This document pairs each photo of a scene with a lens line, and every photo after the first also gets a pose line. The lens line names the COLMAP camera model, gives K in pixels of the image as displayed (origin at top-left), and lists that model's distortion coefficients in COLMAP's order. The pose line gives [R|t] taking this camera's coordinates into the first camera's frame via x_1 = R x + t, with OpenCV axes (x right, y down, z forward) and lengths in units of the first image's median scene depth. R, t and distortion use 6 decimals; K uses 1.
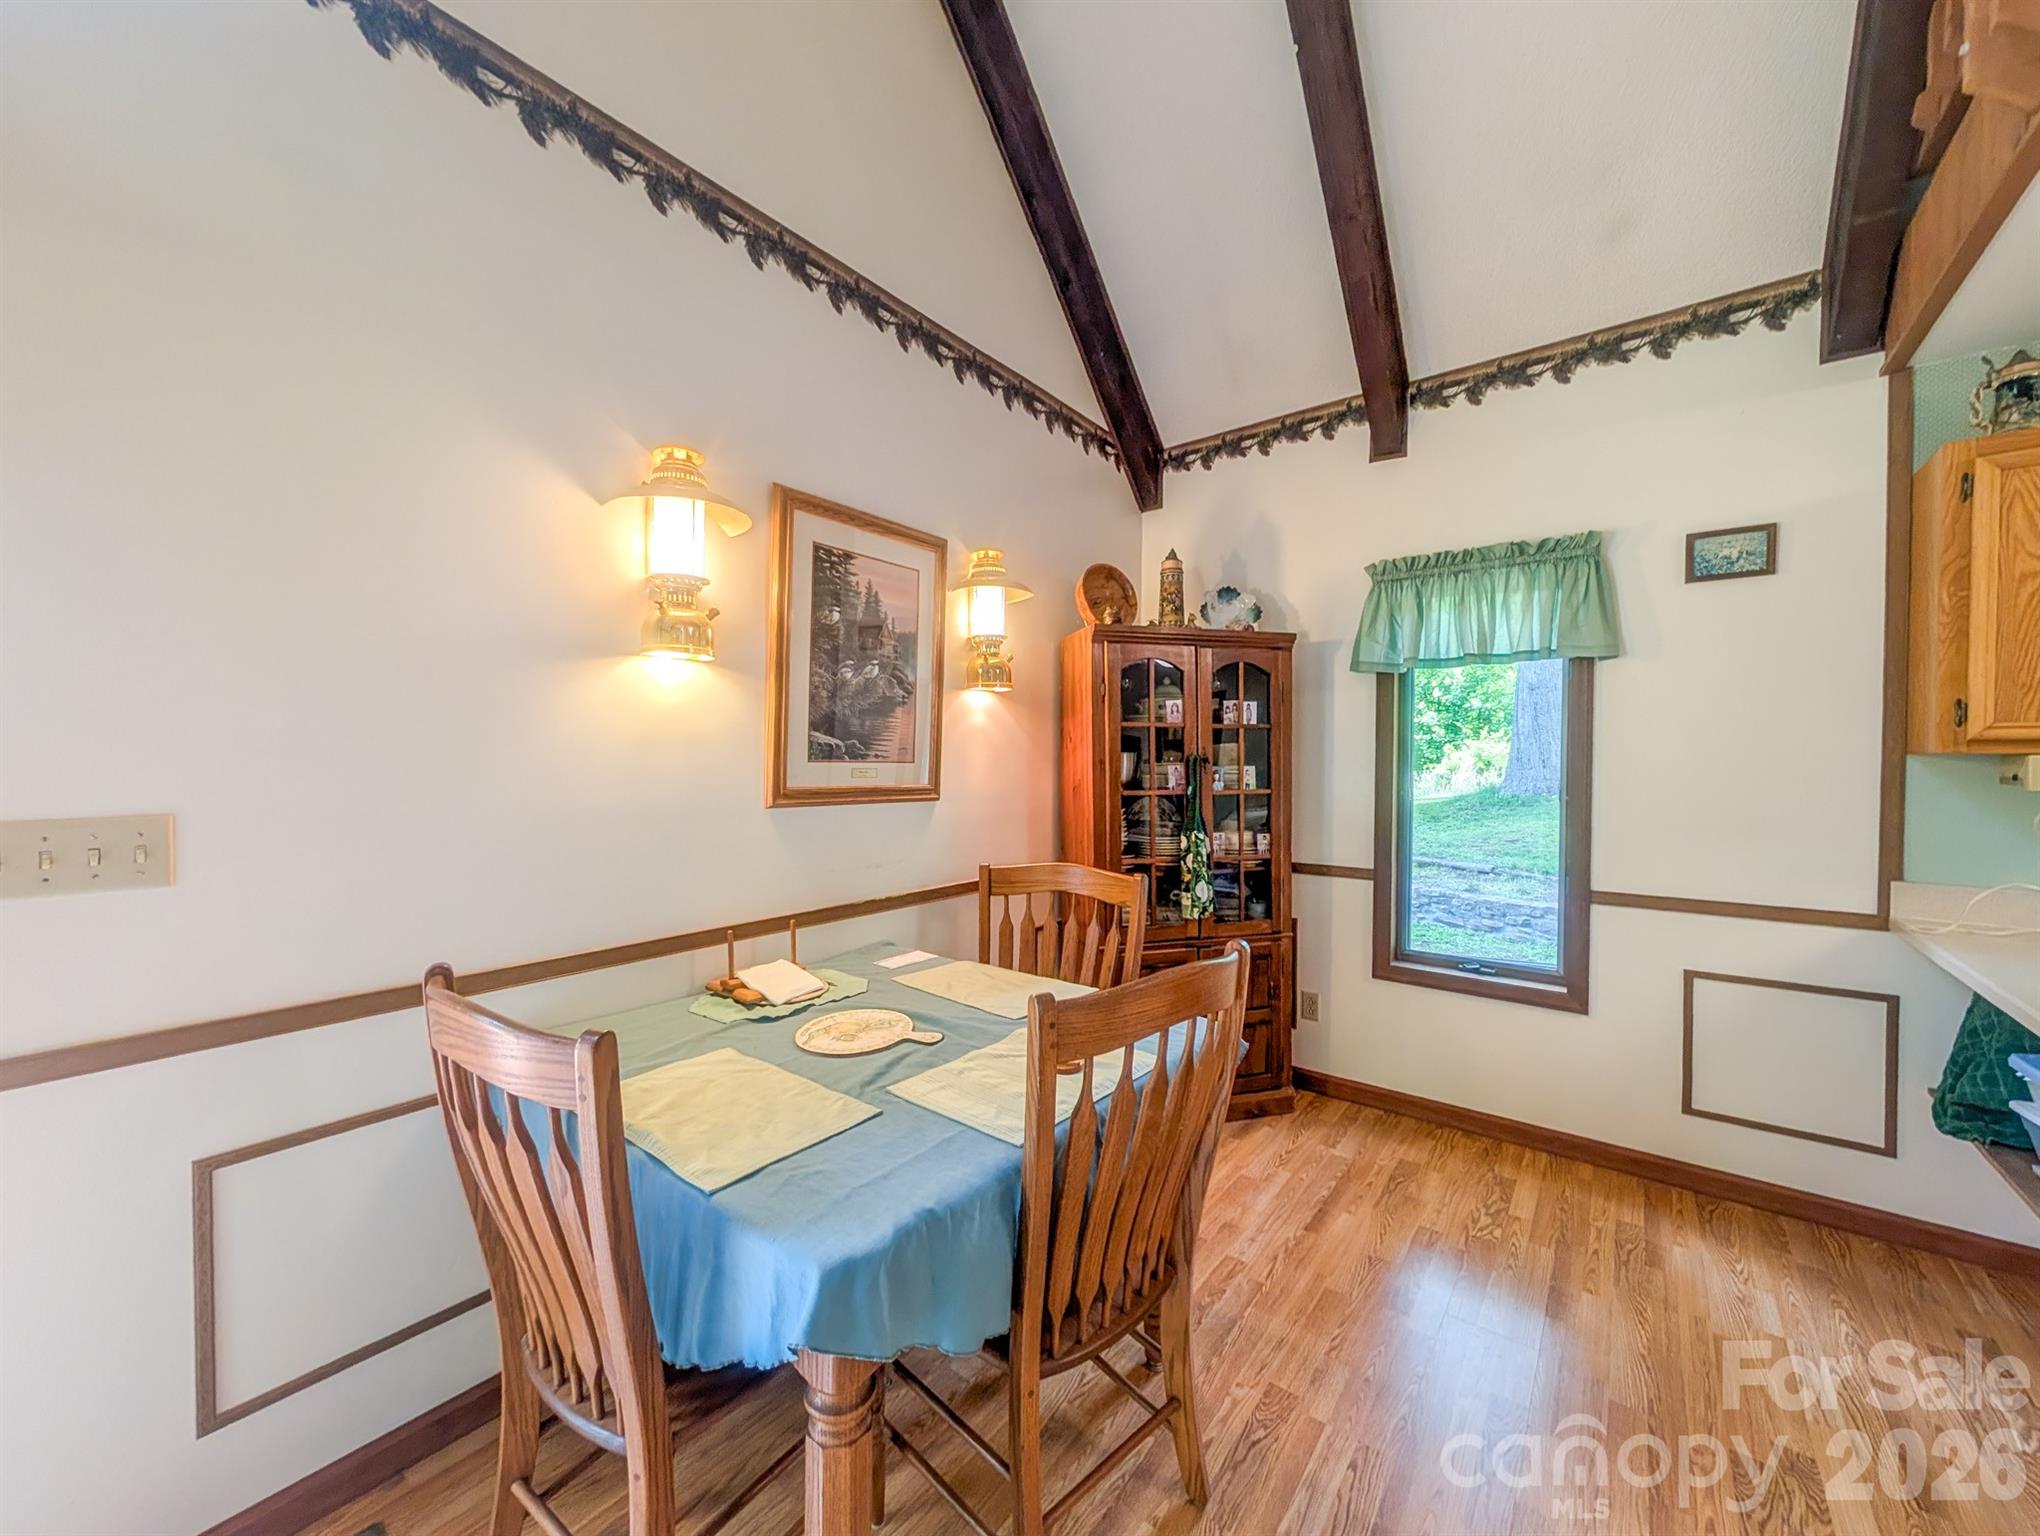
lens RADIAL K [[806.2, 0, 1030.6], [0, 806.2, 769.7], [0, 0, 1]] dist [-0.000766, 0.000362]
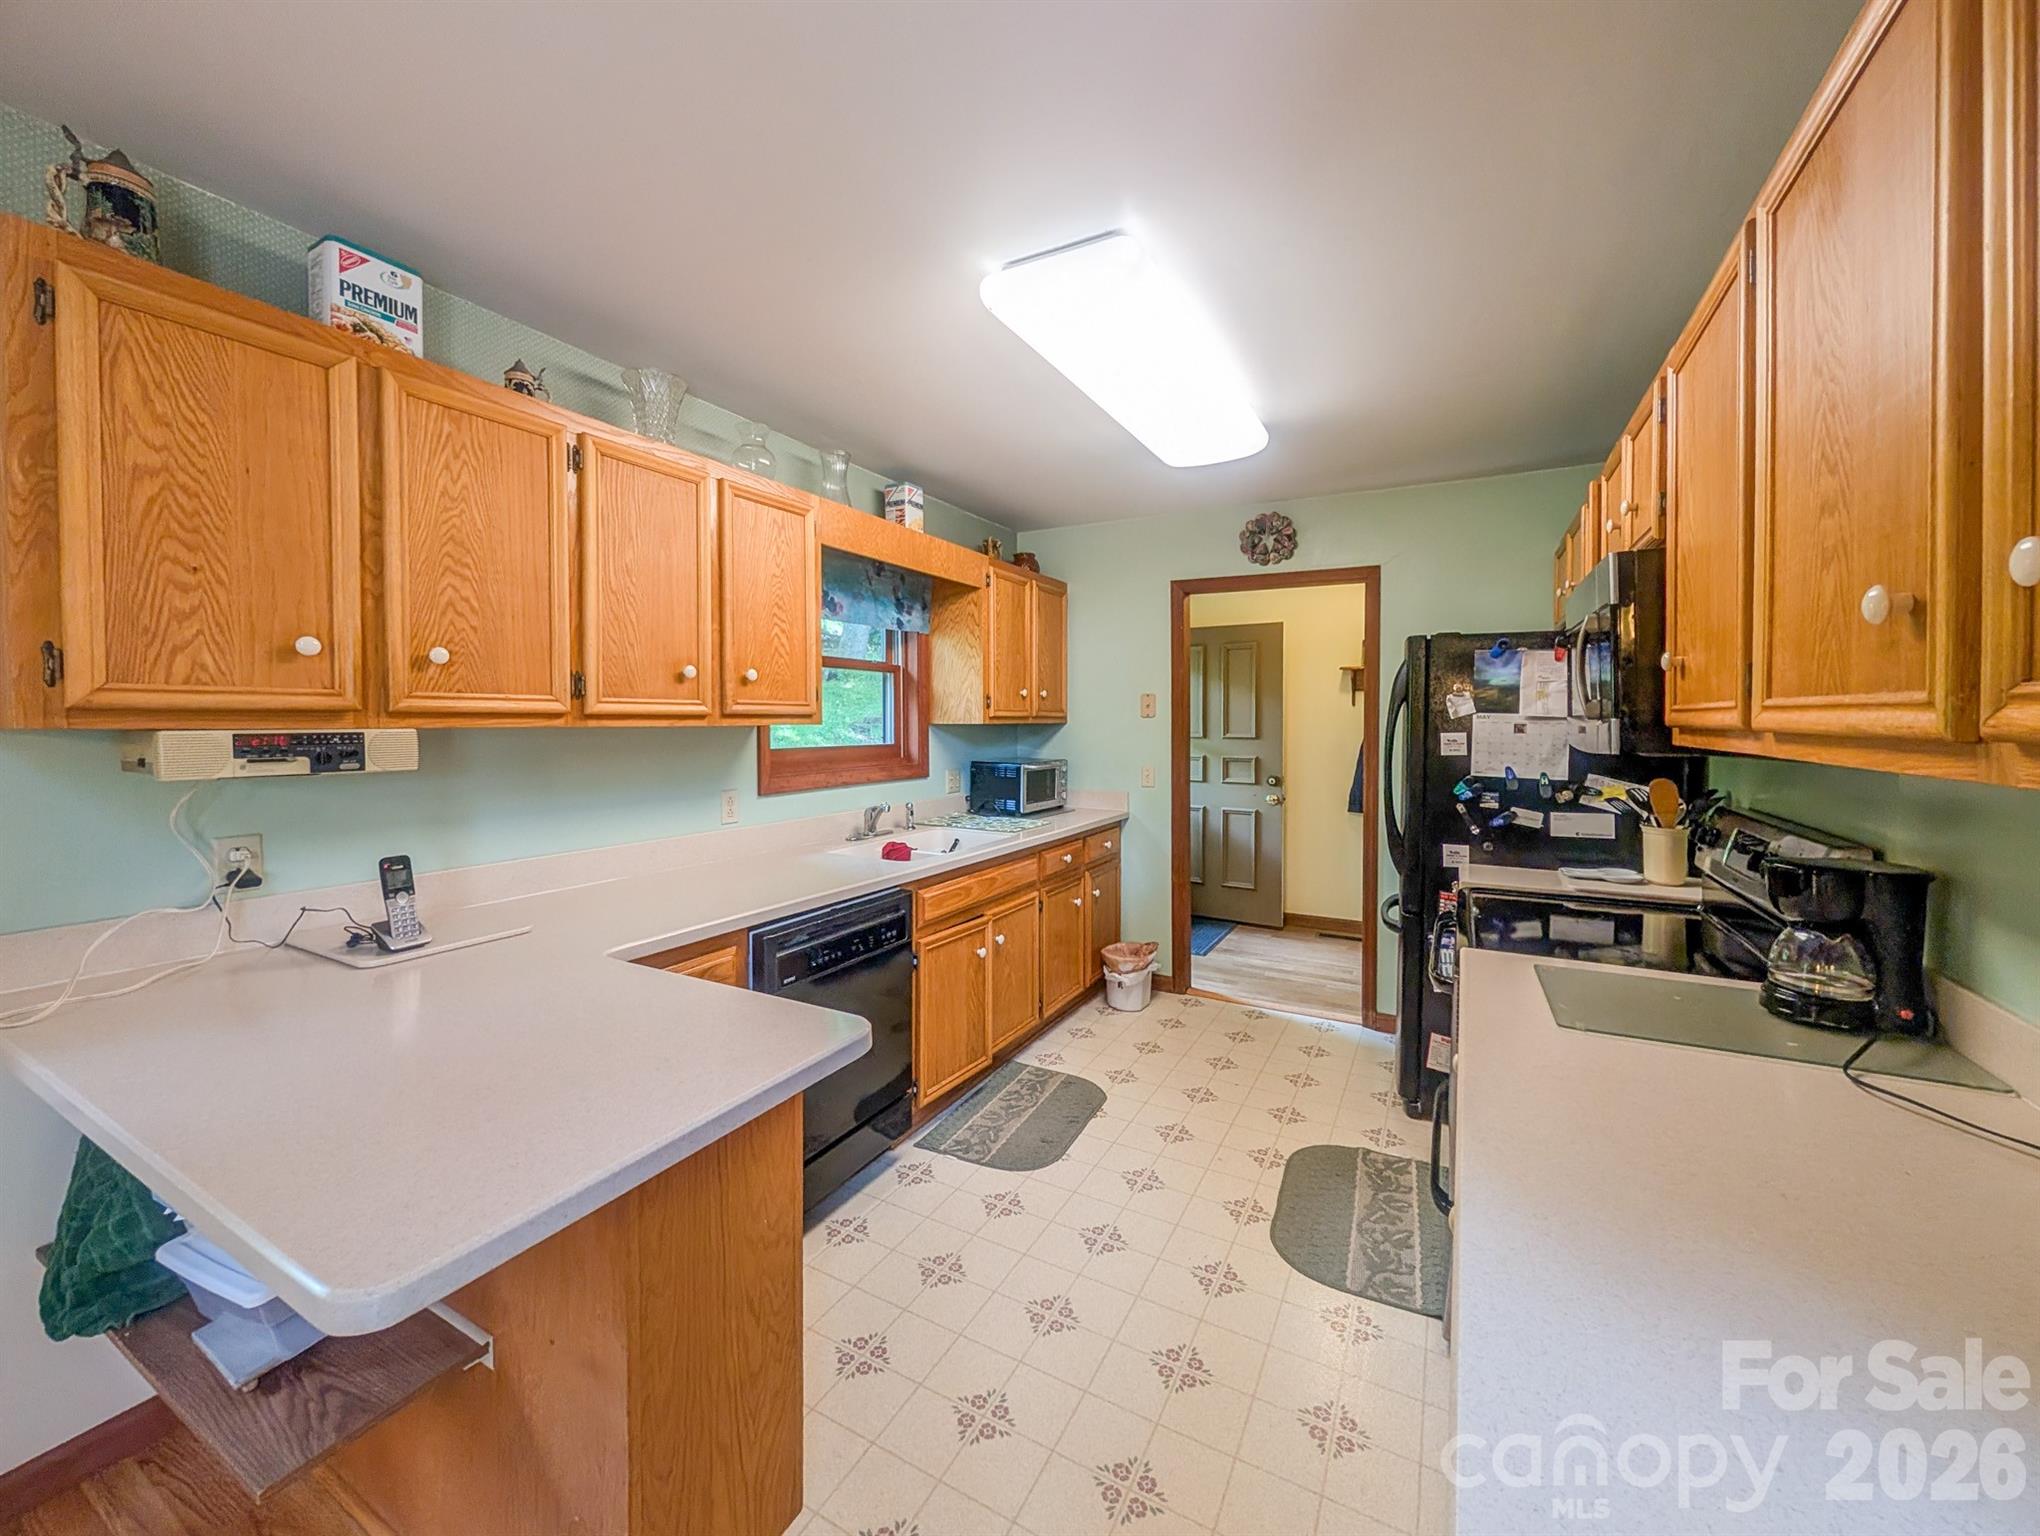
lens RADIAL K [[806.2, 0, 1047.5], [0, 806.2, 737.6], [0, 0, 1]] dist [-0.000766, 0.000362]
pose [[-0.152455, -0.017432, 0.988157, 0.413123], [0.025092, 0.999454, 0.021503, -0.007571], [-0.987992, 0.028073, -0.151934, 0.330661]]
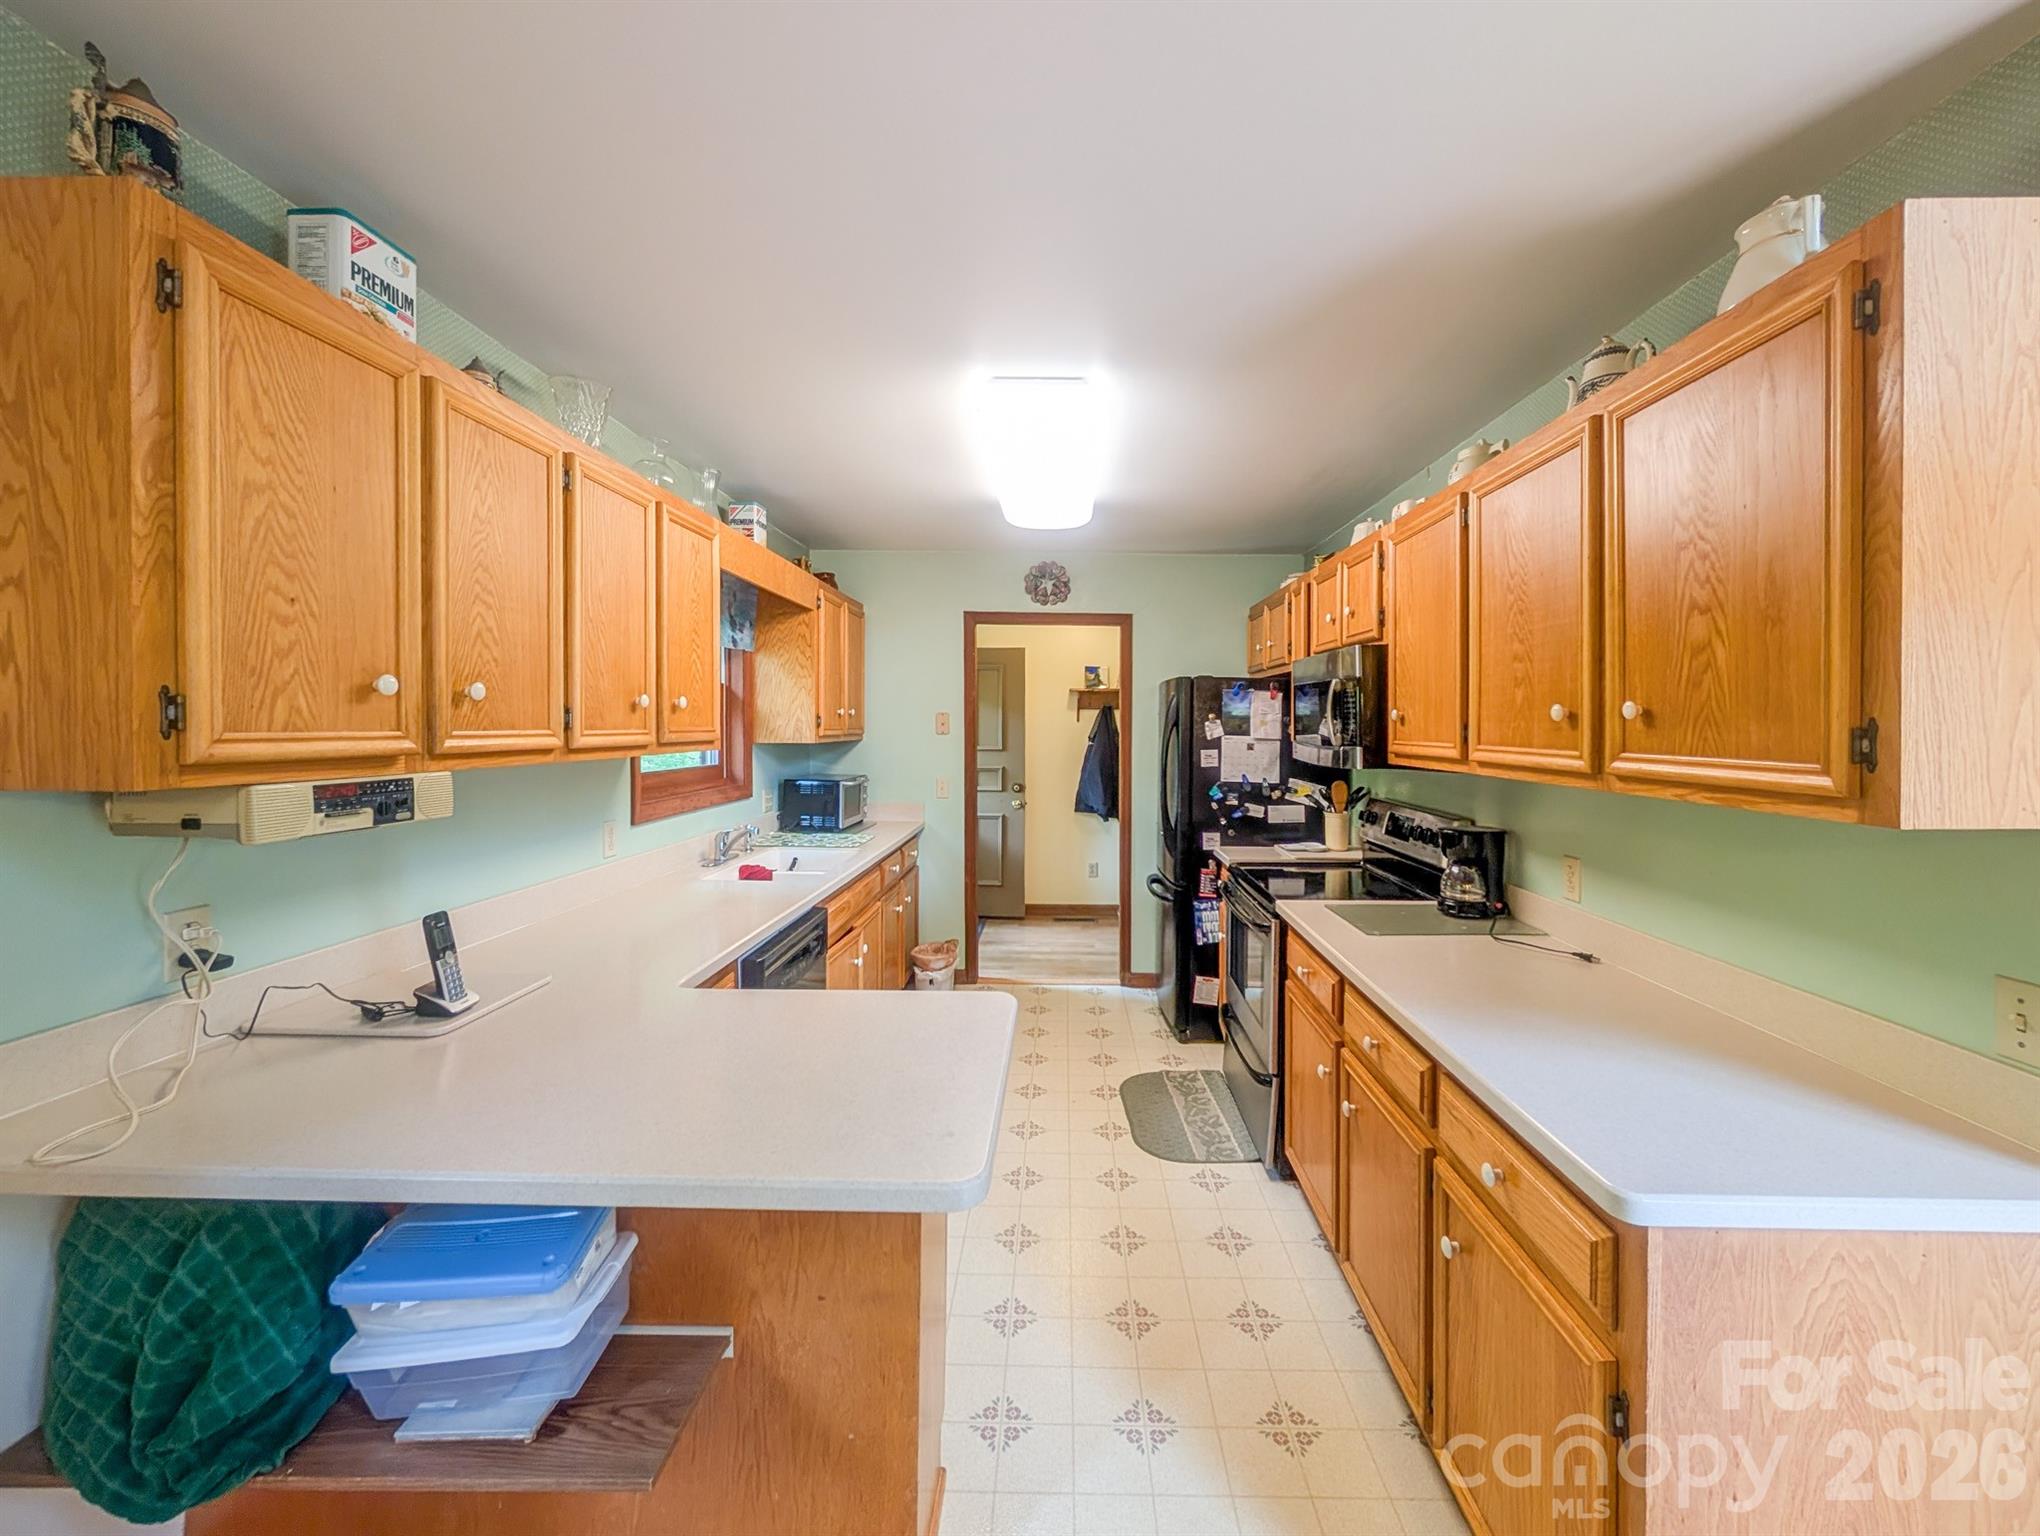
lens RADIAL K [[806.2, 0, 1121.3], [0, 806.2, 727.6], [0, 0, 1]] dist [-0.000766, 0.000362]
pose [[-0.631605, -0.003692, 0.775281, 0.345614], [0.013315, 0.999790, 0.015609, -0.059868], [-0.775176, 0.020182, -0.631423, 0.840804]]
